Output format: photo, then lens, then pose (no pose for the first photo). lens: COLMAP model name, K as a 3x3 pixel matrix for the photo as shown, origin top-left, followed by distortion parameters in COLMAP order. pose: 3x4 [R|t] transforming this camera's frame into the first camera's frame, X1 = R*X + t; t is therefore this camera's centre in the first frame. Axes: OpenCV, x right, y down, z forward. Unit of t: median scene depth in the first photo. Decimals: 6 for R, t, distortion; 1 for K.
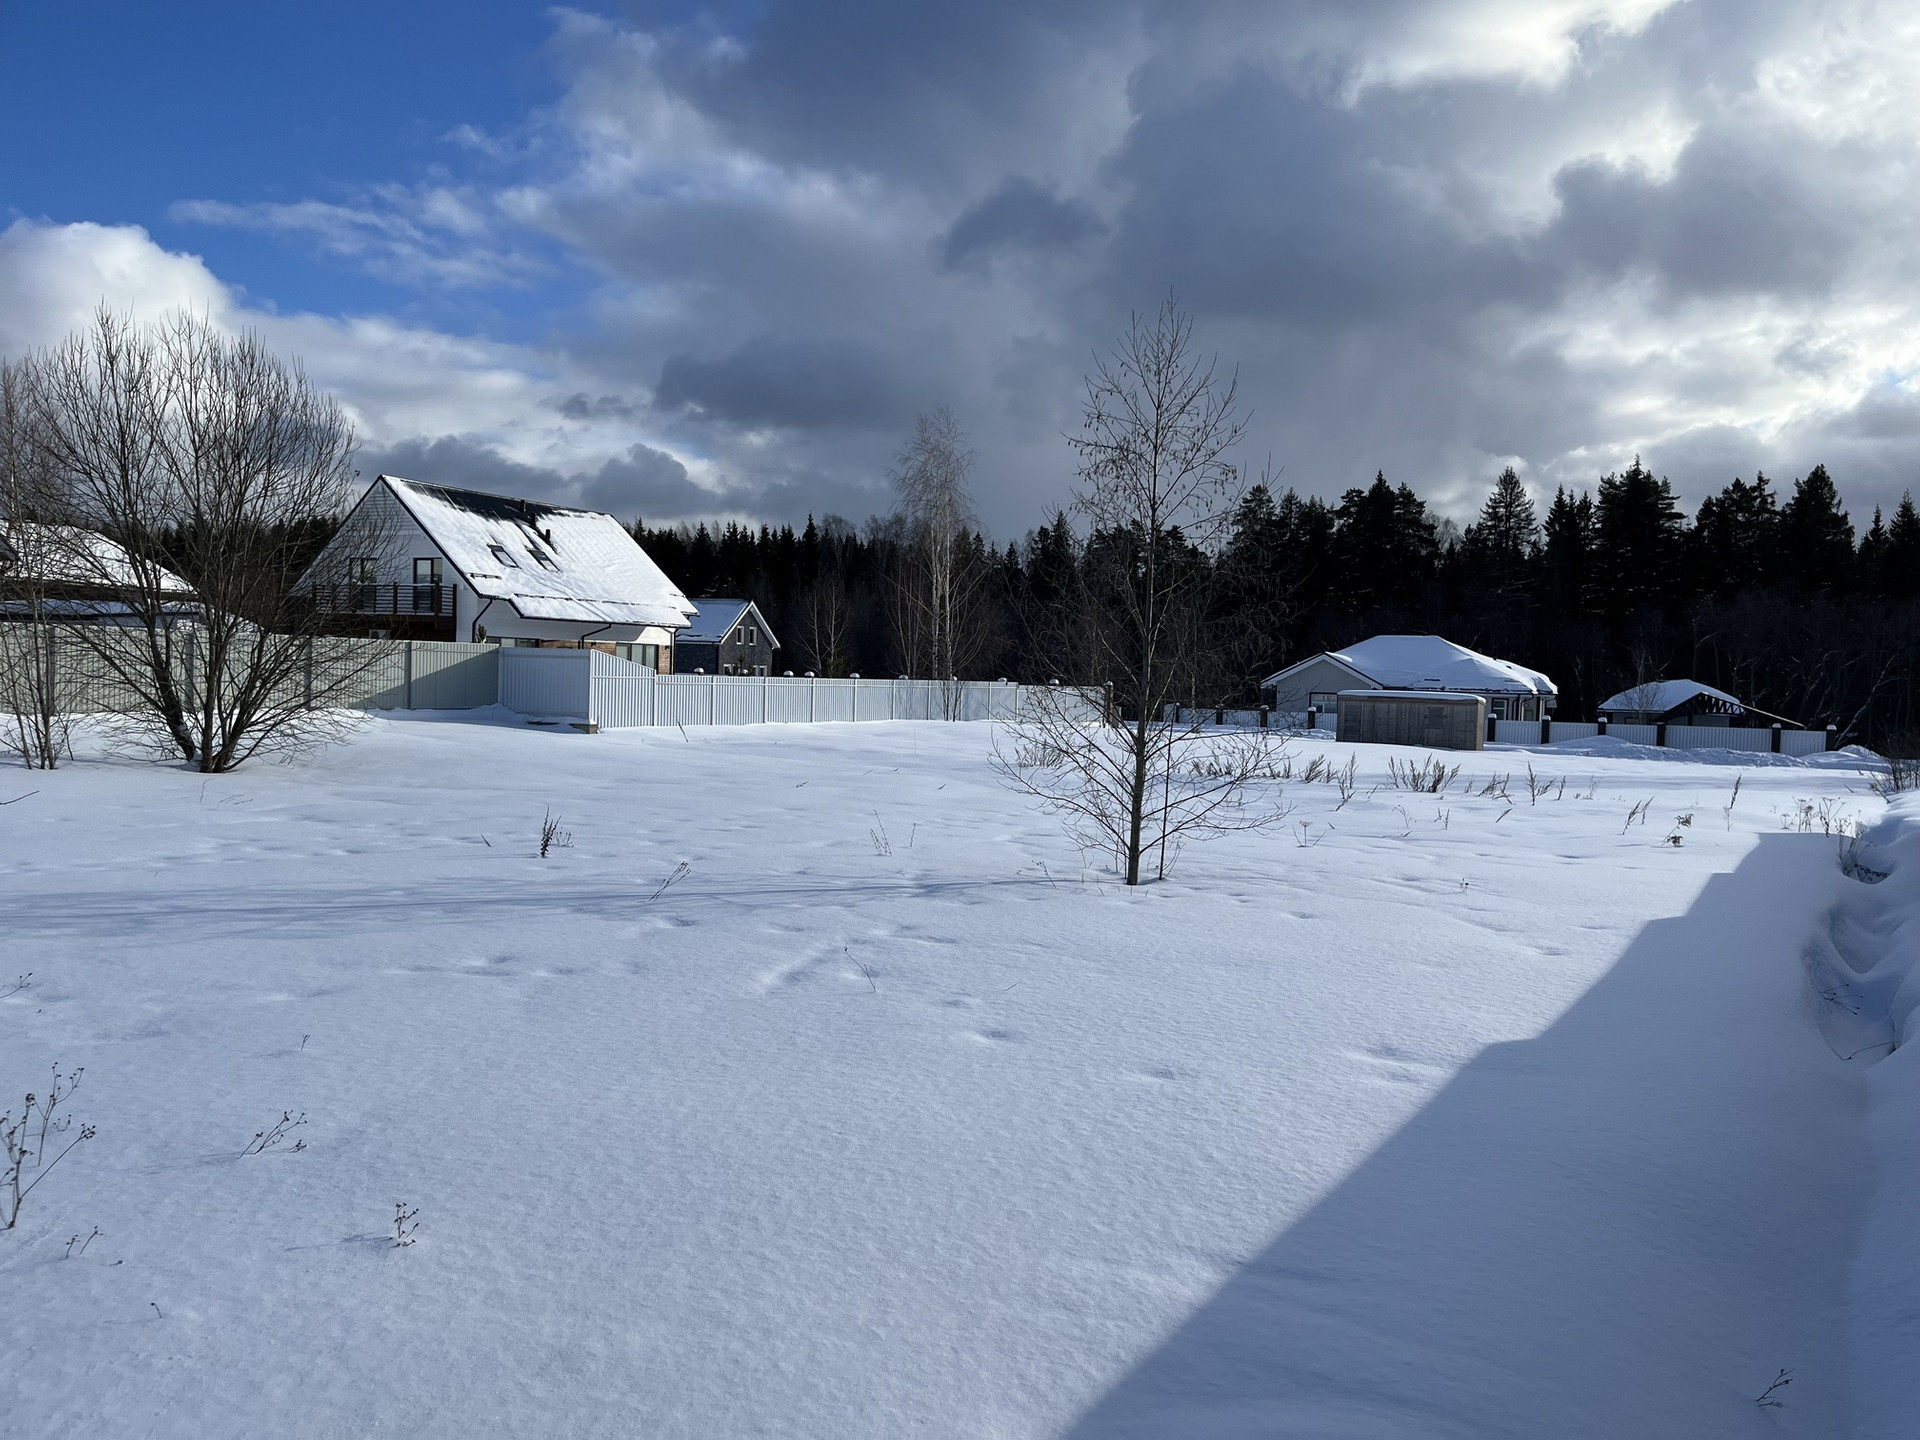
lens RADIAL K [[1445.8, 0, 982.0], [0, 1445.8, 728.3], [0, 0, 1]] dist [0.074909, -0.092379]
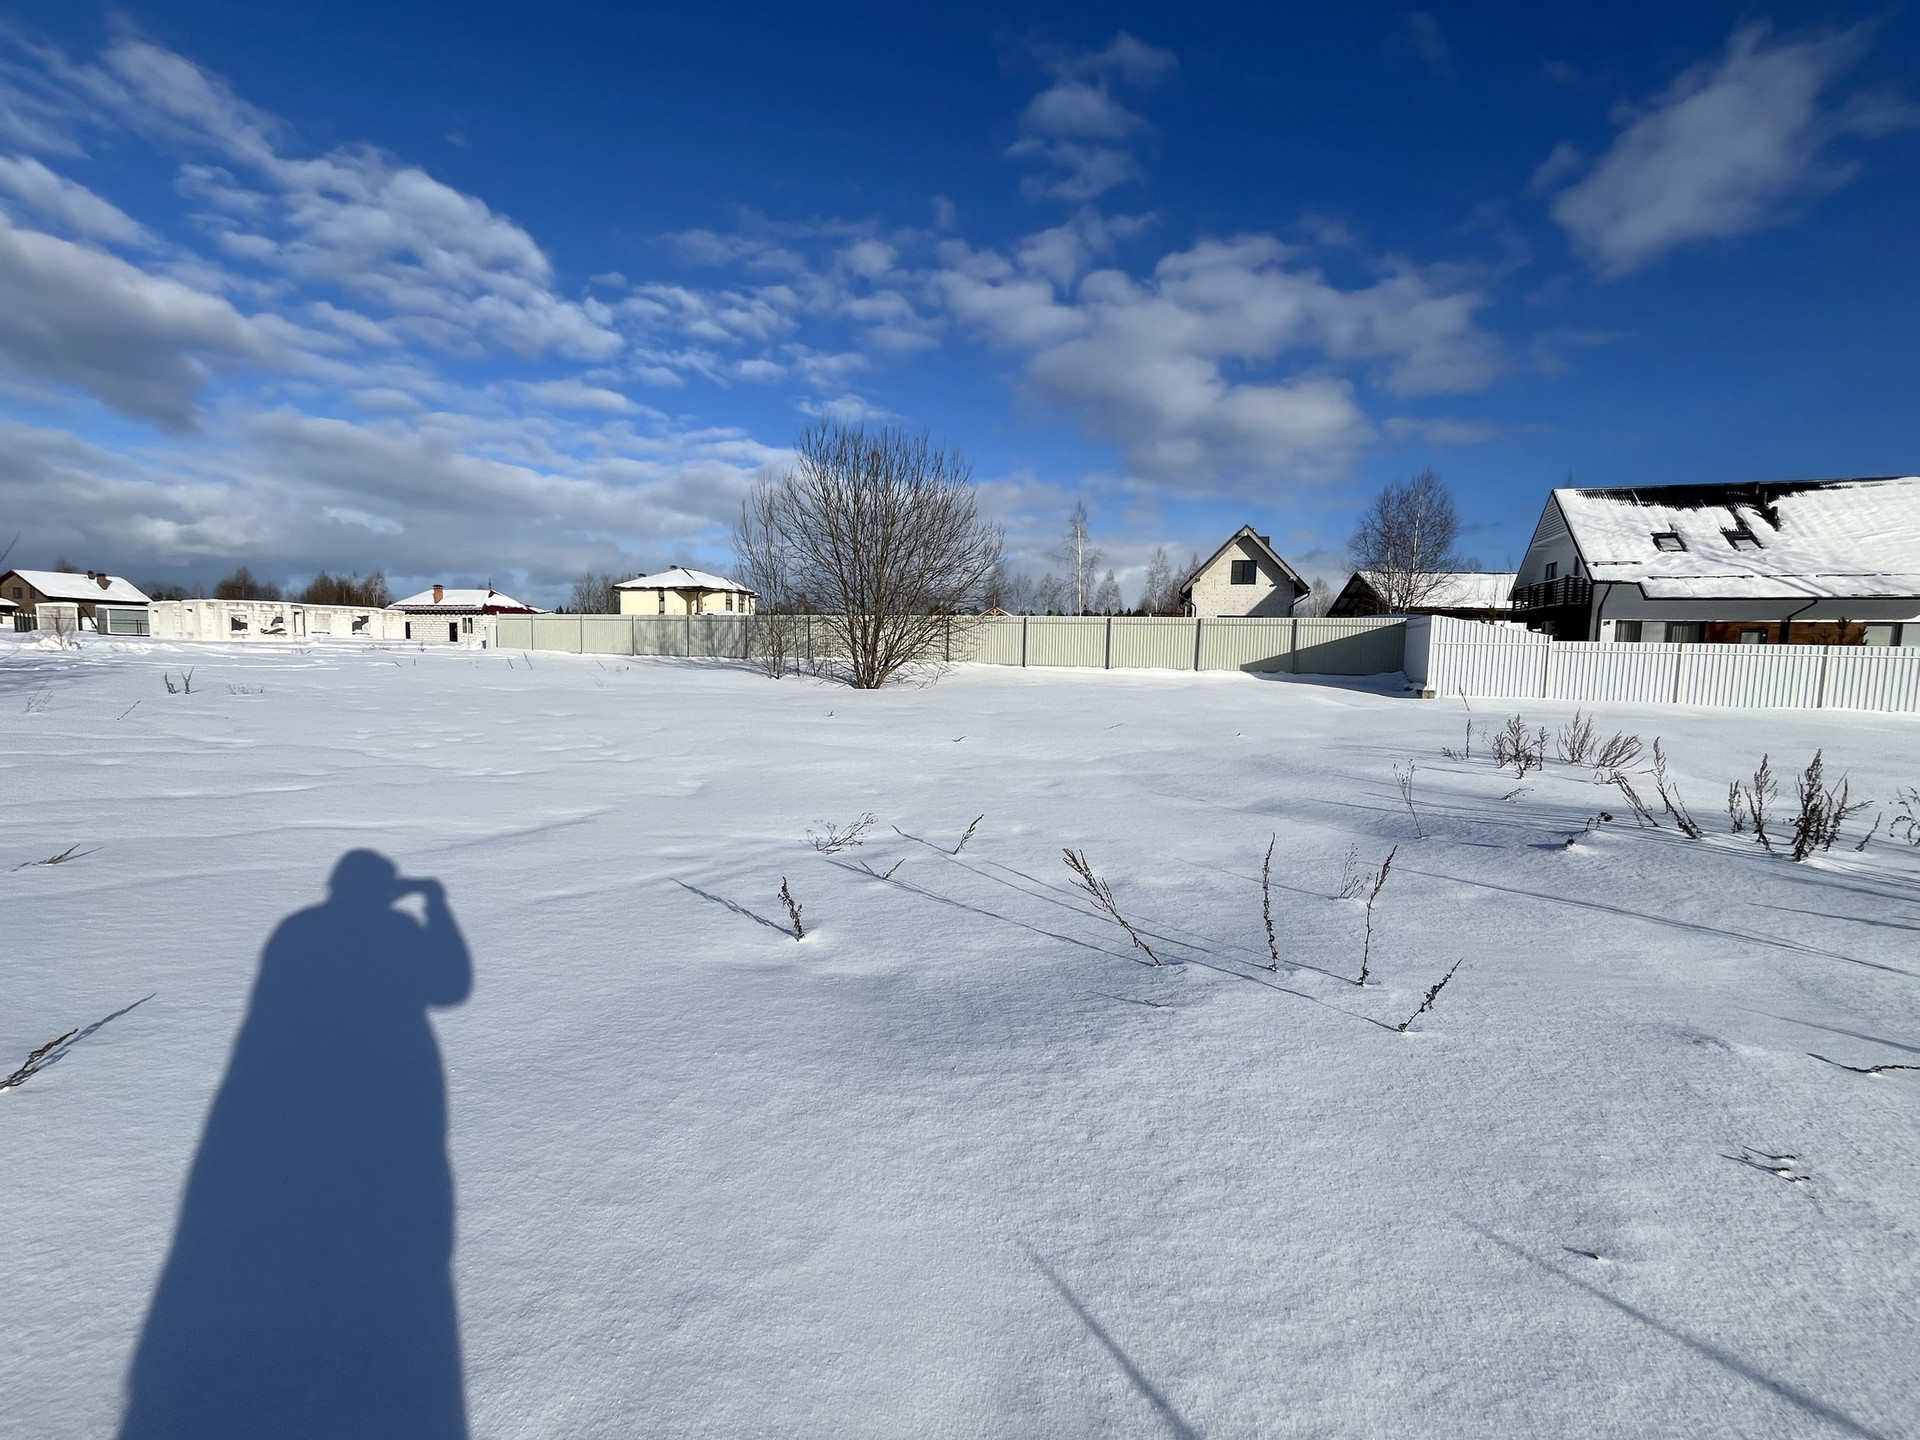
lens RADIAL K [[774.5, 0, 959.4], [0, 774.5, 718.3], [0, 0, 1]] dist [-0.003778, -0.000125]
pose [[0.095427, 0.058027, -0.993744, 0.146852], [-0.056993, 0.996980, 0.052743, 0.004050], [0.993804, 0.051603, 0.098446, 0.405977]]
